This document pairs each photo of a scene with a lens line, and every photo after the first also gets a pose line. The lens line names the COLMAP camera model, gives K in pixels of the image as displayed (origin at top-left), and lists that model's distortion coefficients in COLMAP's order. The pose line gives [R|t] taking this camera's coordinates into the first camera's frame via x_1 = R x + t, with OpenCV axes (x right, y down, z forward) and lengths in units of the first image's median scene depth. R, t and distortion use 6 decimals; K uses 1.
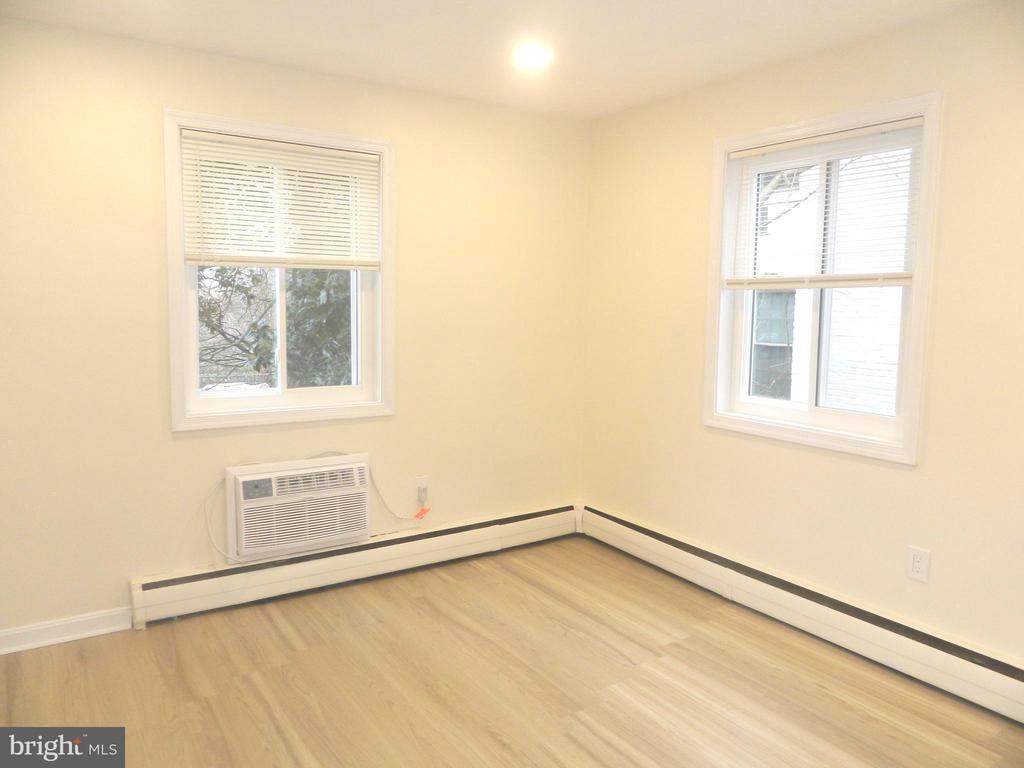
lens RADIAL K [[792.7, 0, 508.9], [0, 792.7, 376.7], [0, 0, 1]] dist [0.054576, -0.032821]
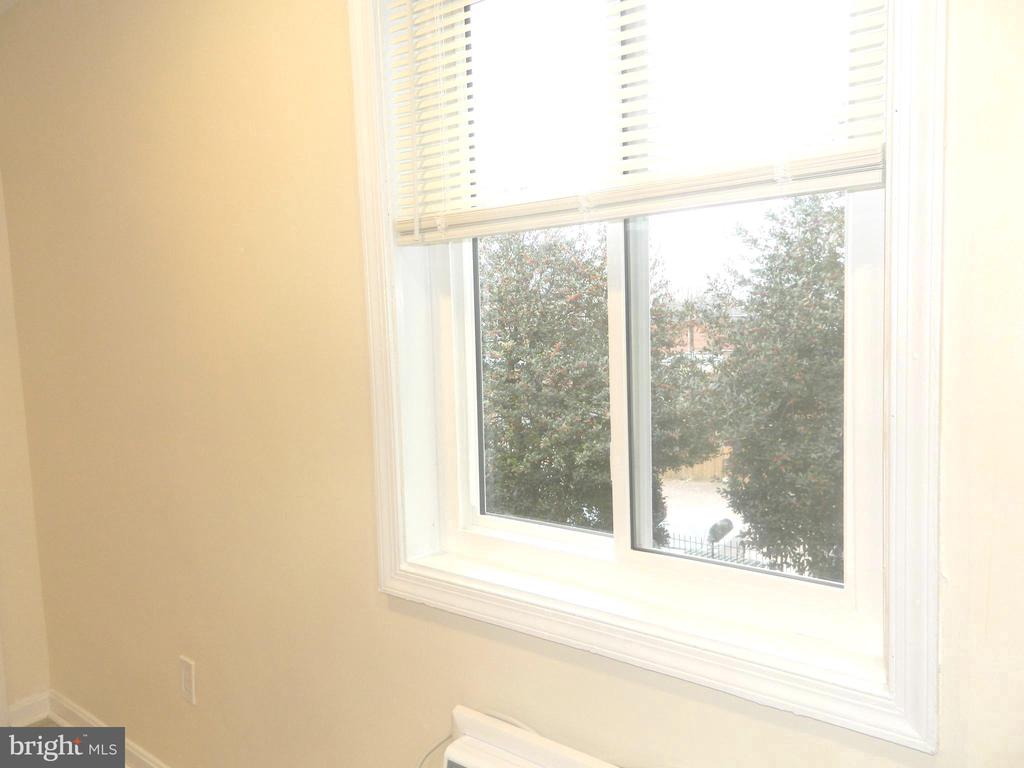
lens RADIAL K [[792.7, 0, 508.9], [0, 792.7, 376.7], [0, 0, 1]] dist [0.054576, -0.032821]
pose [[0.281177, 0.062214, -0.957637, 0.047960], [-0.052577, 0.997396, 0.049359, -0.085534], [0.958215, 0.036471, 0.283716, 0.887423]]
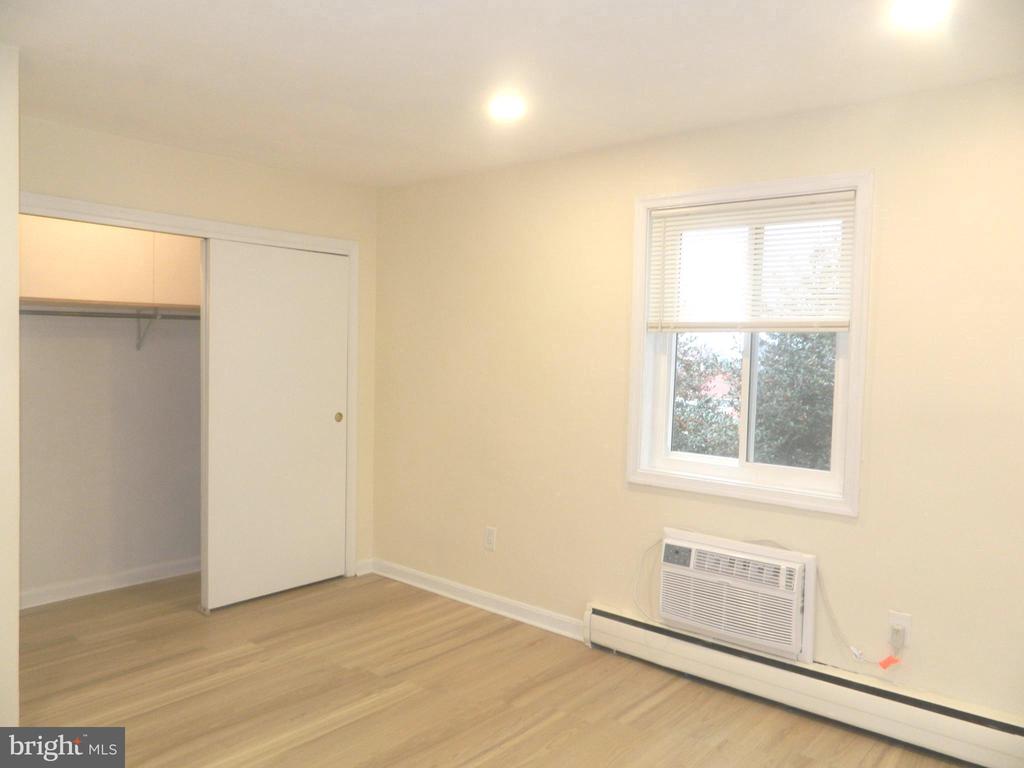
lens RADIAL K [[792.7, 0, 508.9], [0, 792.7, 376.7], [0, 0, 1]] dist [0.054576, -0.032821]
pose [[0.282131, 0.034447, -0.958757, 0.555580], [-0.115134, 0.993348, 0.001810, -0.055873], [0.952442, 0.109875, 0.284220, 0.486143]]
